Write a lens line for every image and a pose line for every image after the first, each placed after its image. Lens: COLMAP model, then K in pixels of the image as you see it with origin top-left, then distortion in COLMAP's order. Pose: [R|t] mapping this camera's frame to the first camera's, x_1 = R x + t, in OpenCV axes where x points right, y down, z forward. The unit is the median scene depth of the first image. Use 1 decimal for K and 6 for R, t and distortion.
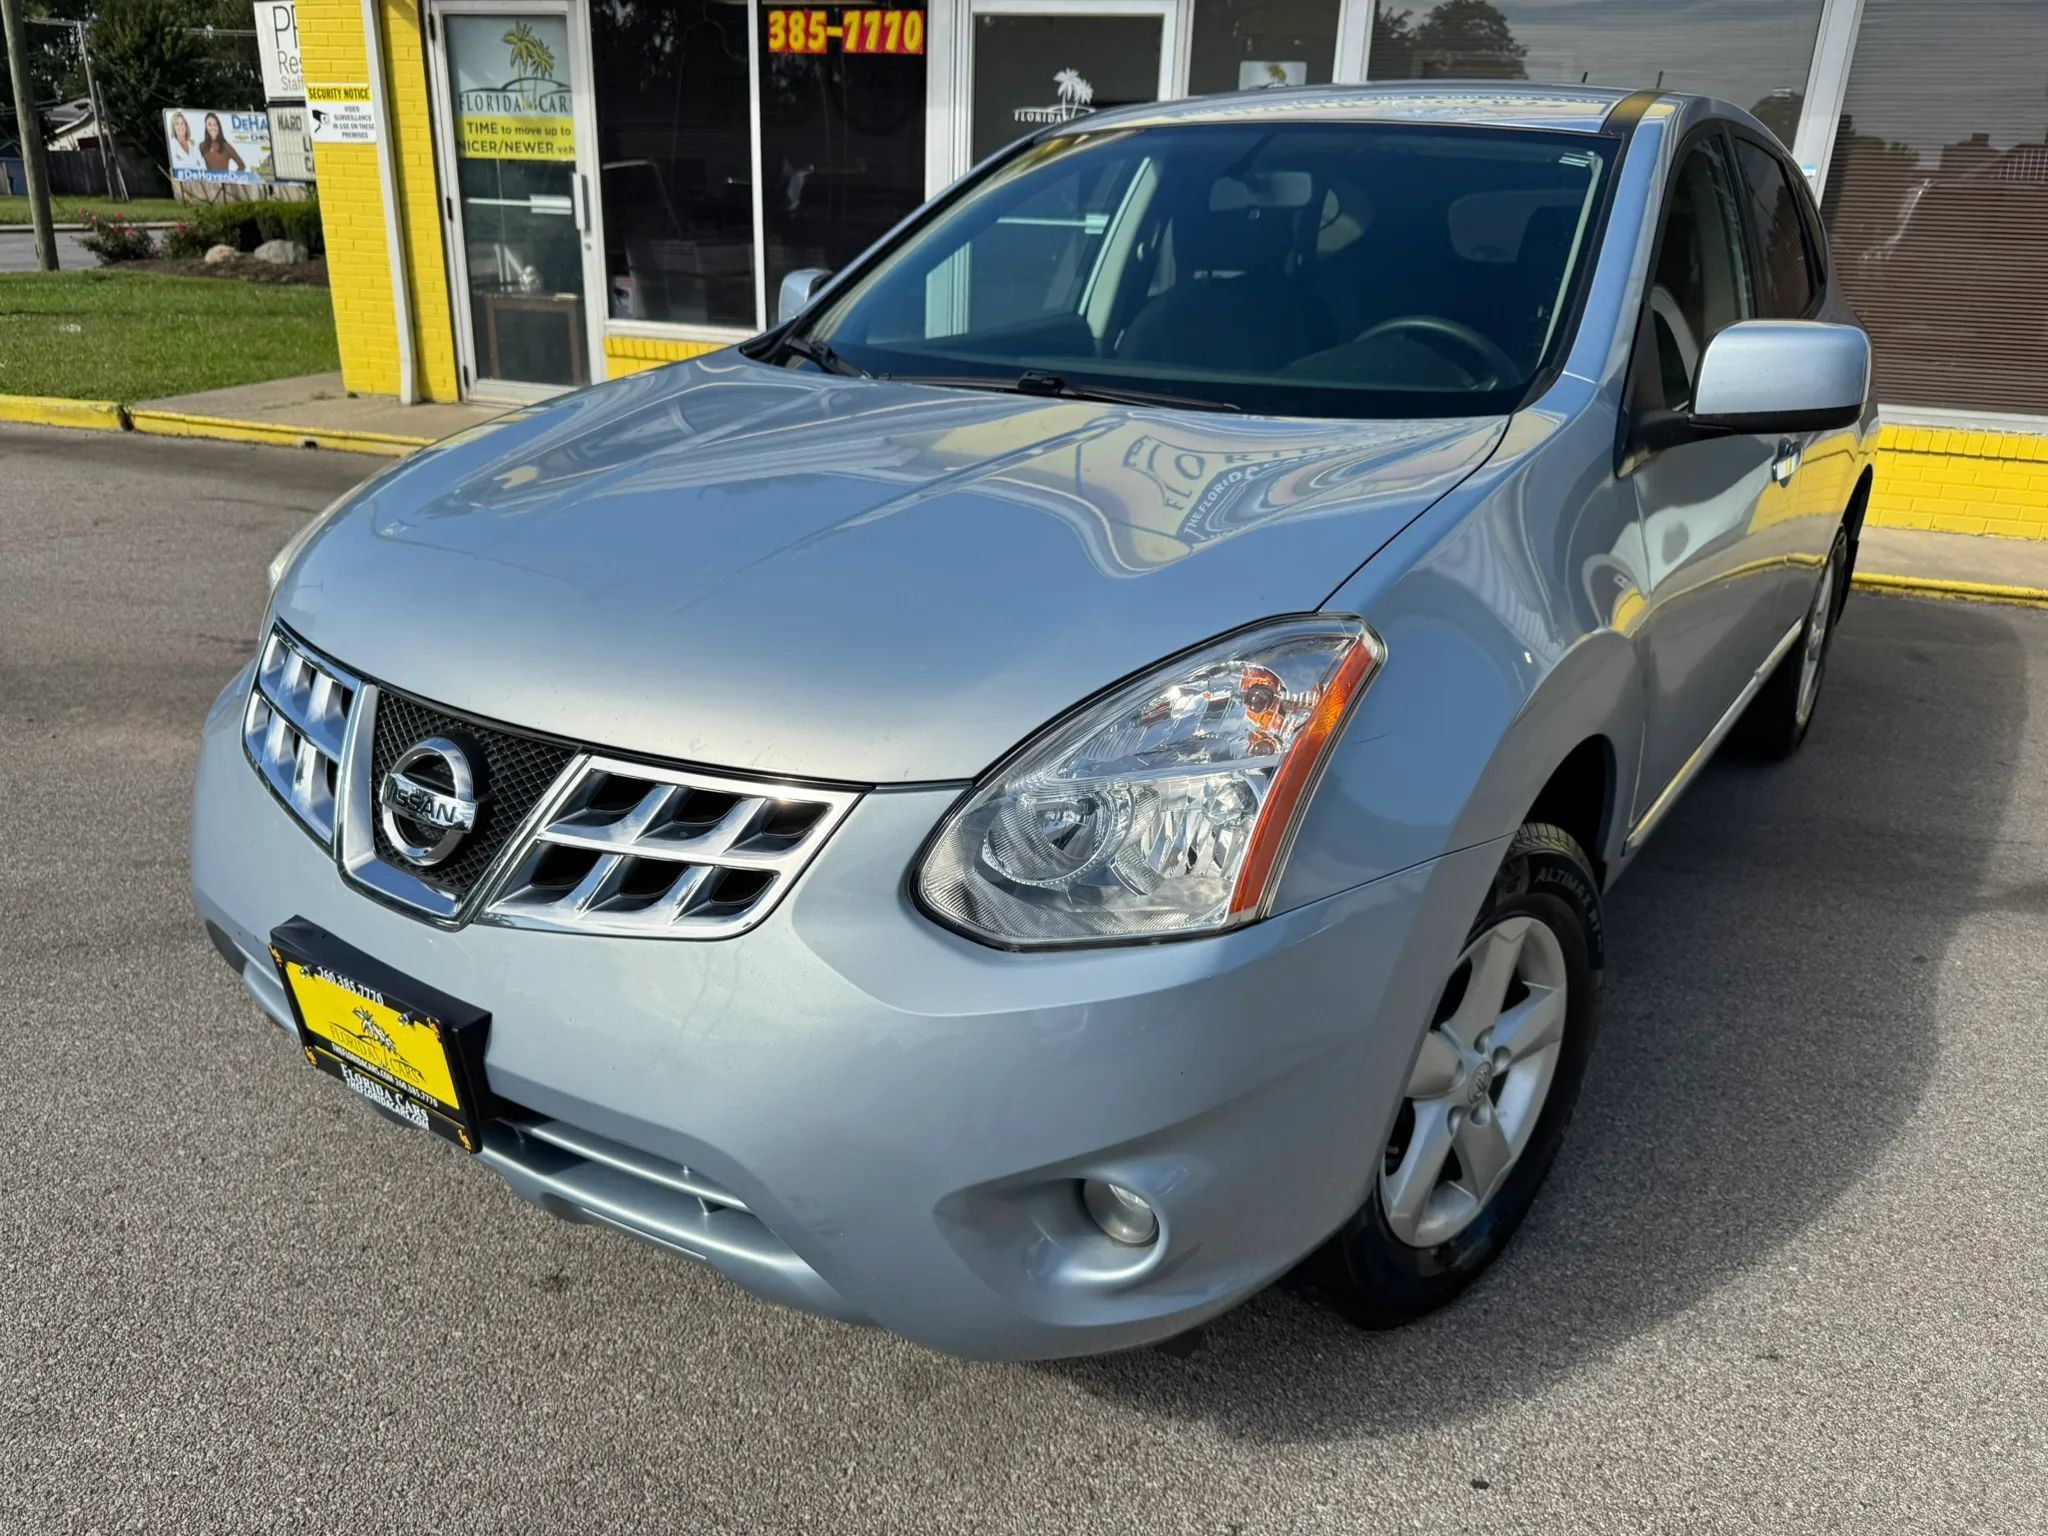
lens RADIAL K [[1466.1, 0, 1018.5], [0, 1466.1, 755.6], [0, 0, 1]] dist [0.000290, -0.007823]
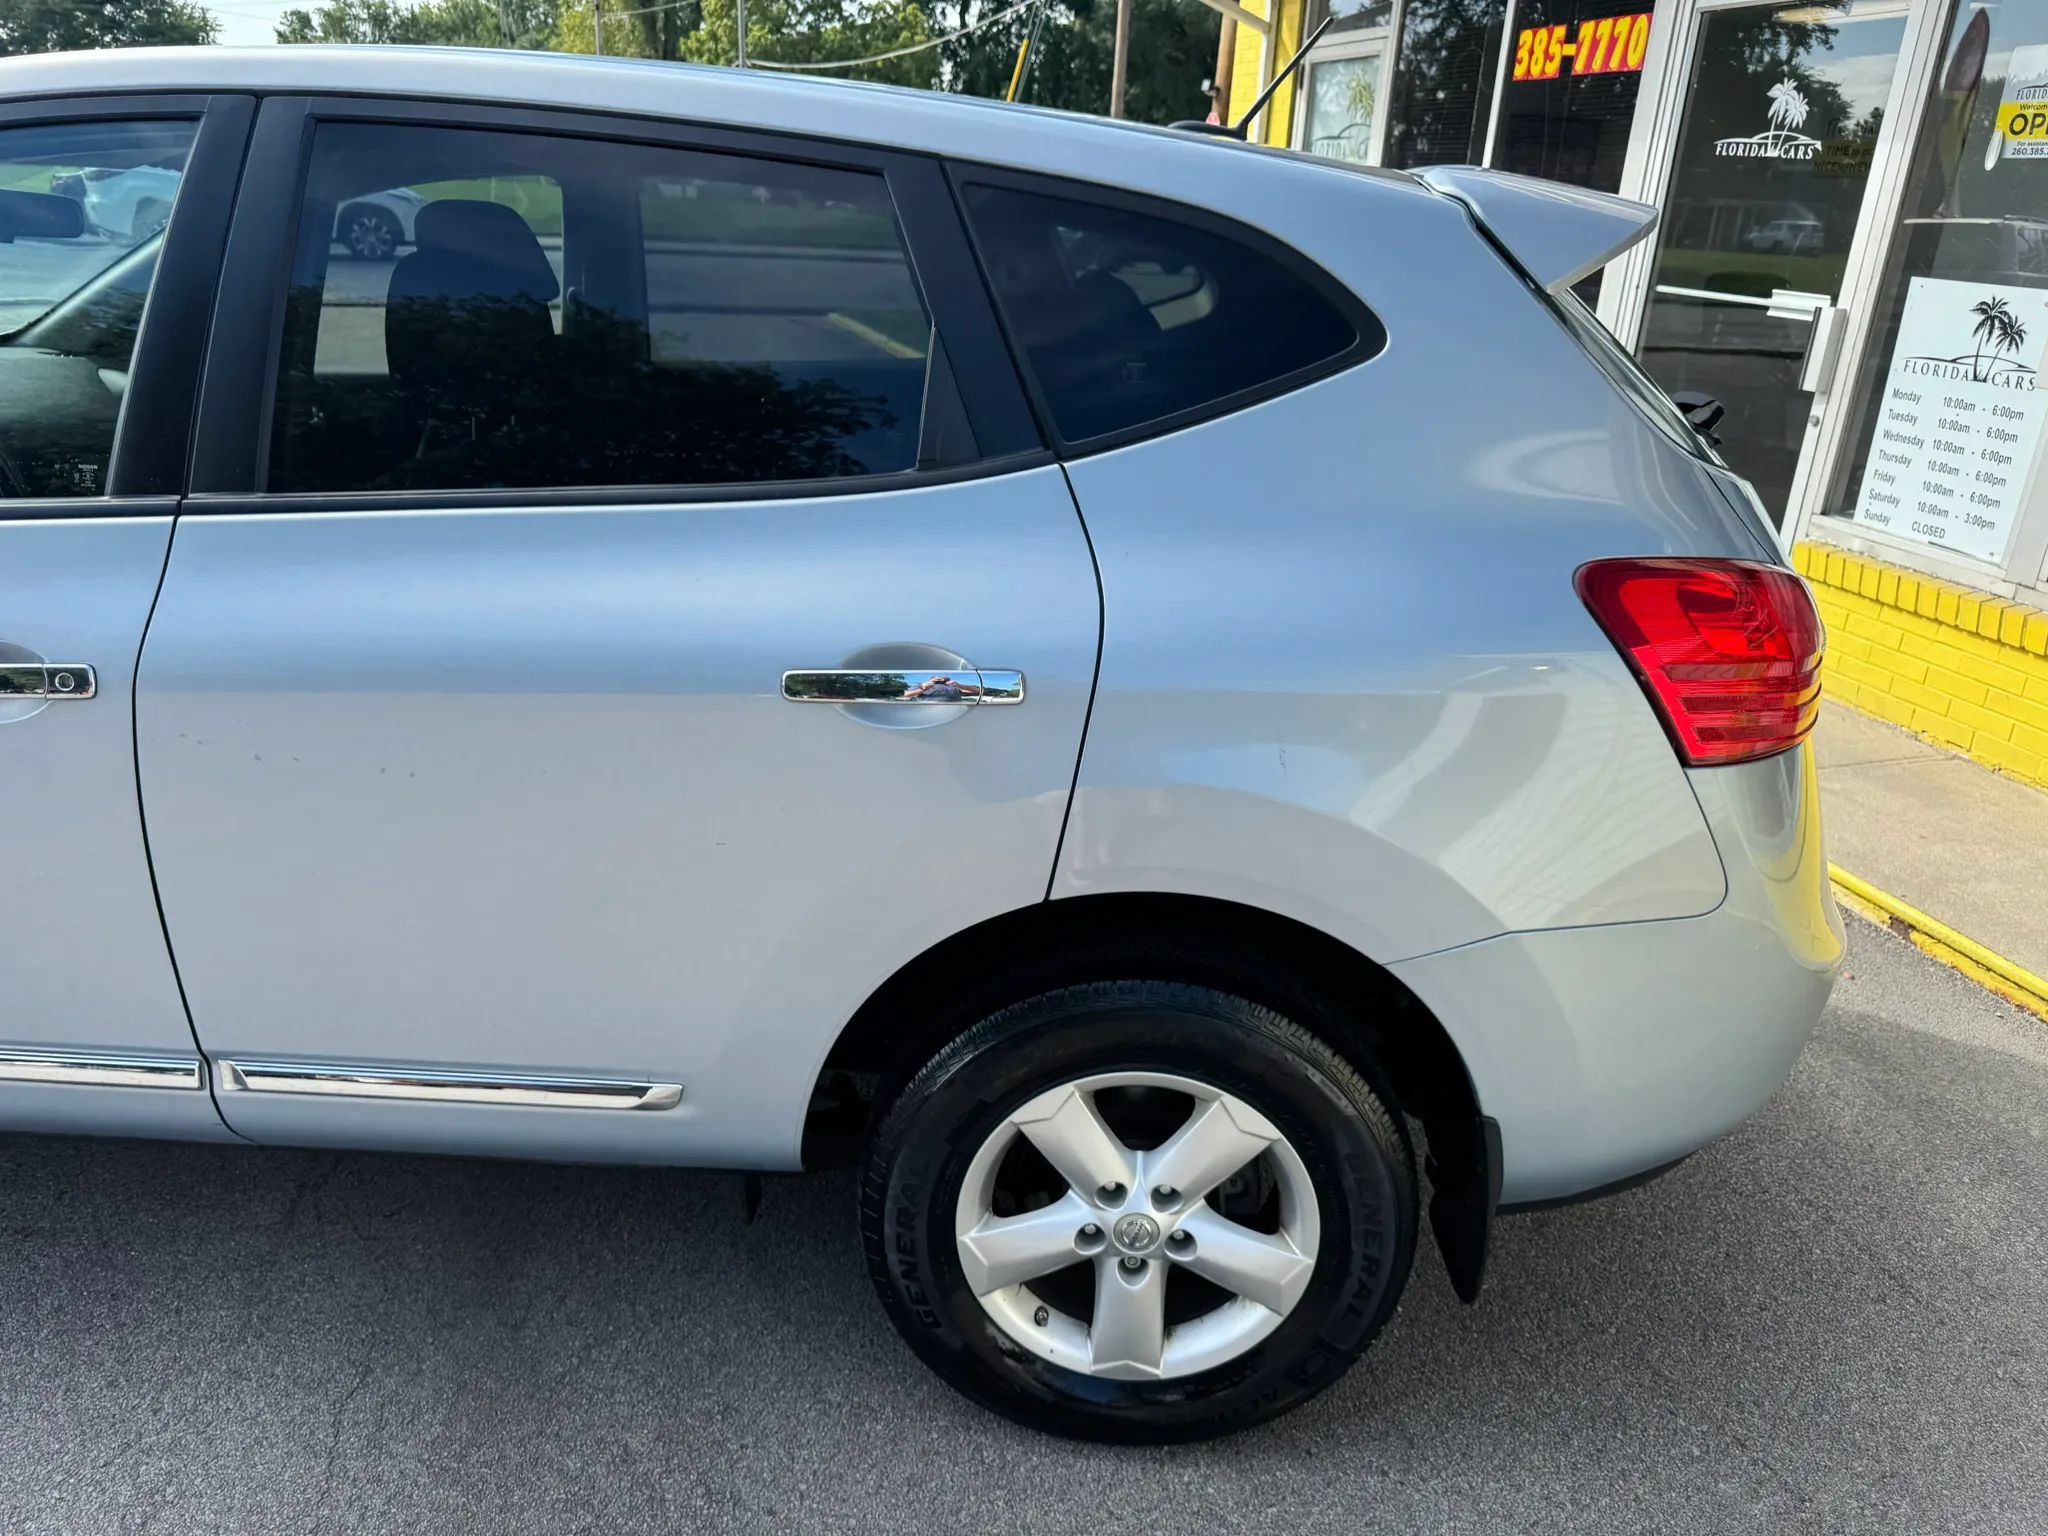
lens RADIAL K [[1481.7, 0, 1015.0], [0, 1481.7, 775.2], [0, 0, 1]] dist [-0.020031, 0.006757]
pose [[0.535544, 0.304781, -0.787592, 0.986733], [-0.328128, 0.934427, 0.138484, -0.307417], [0.778154, 0.184267, 0.600434, 0.792076]]
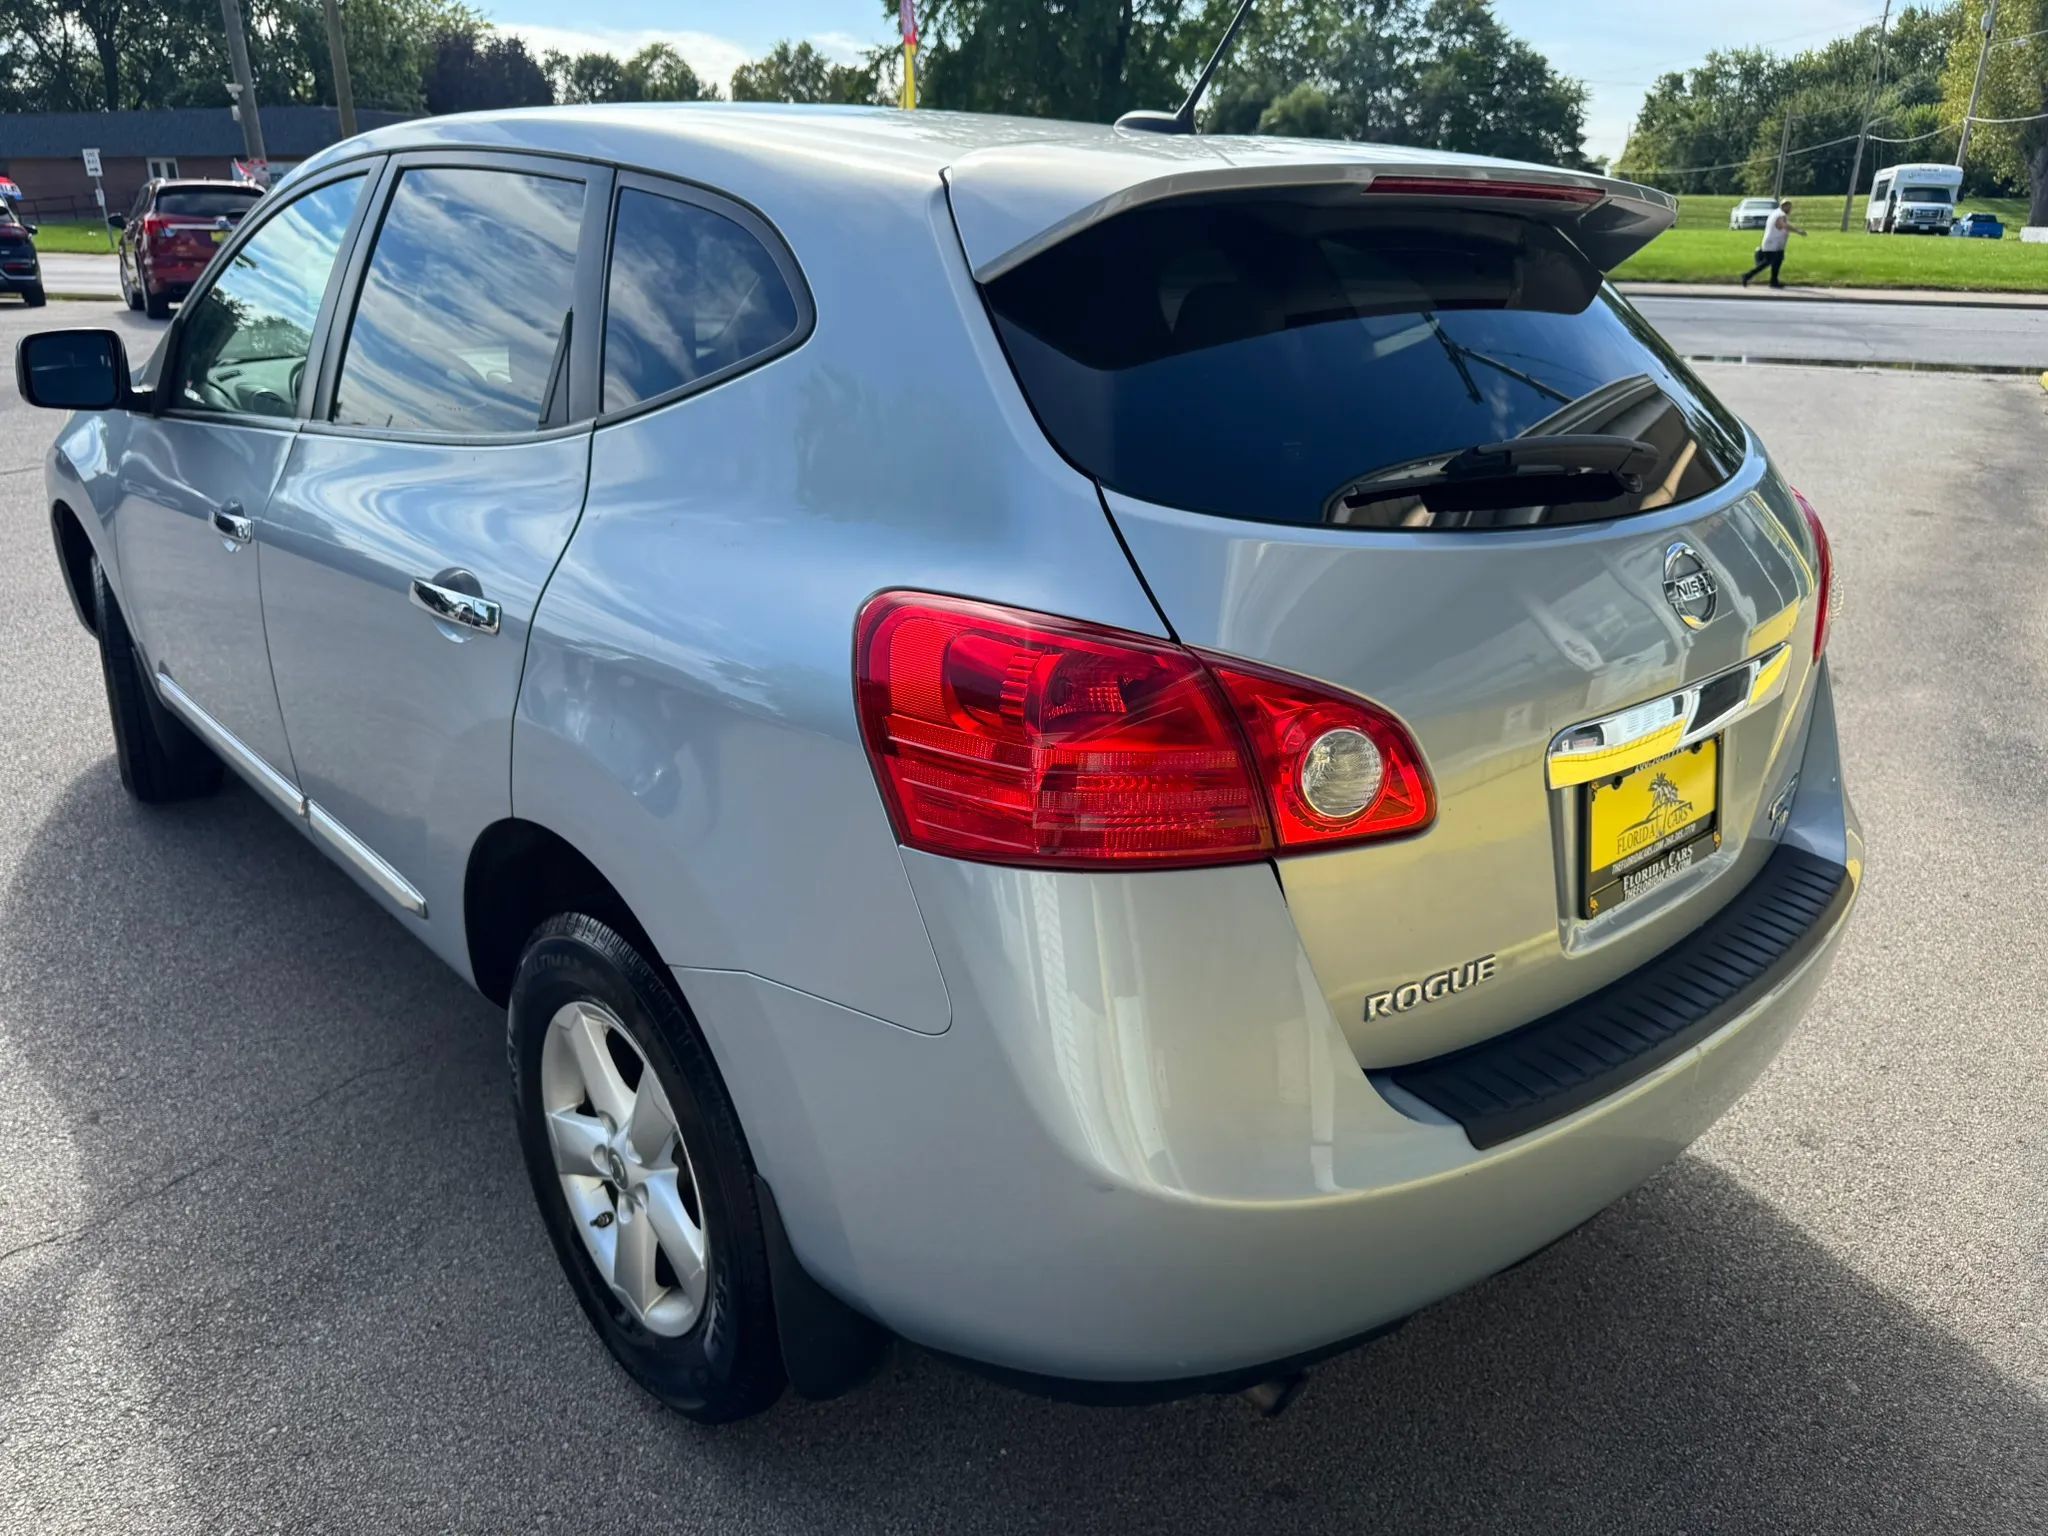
lens RADIAL K [[1474.4, 0, 1024.0], [0, 1474.4, 768.0], [0, 0, 1]] dist [-0.000825, -0.000151]
pose [[-0.240662, 0.311717, -0.919192, 1.055280], [-0.357910, 0.851788, 0.382567, -0.506832], [0.902209, 0.421058, -0.093427, 1.364747]]
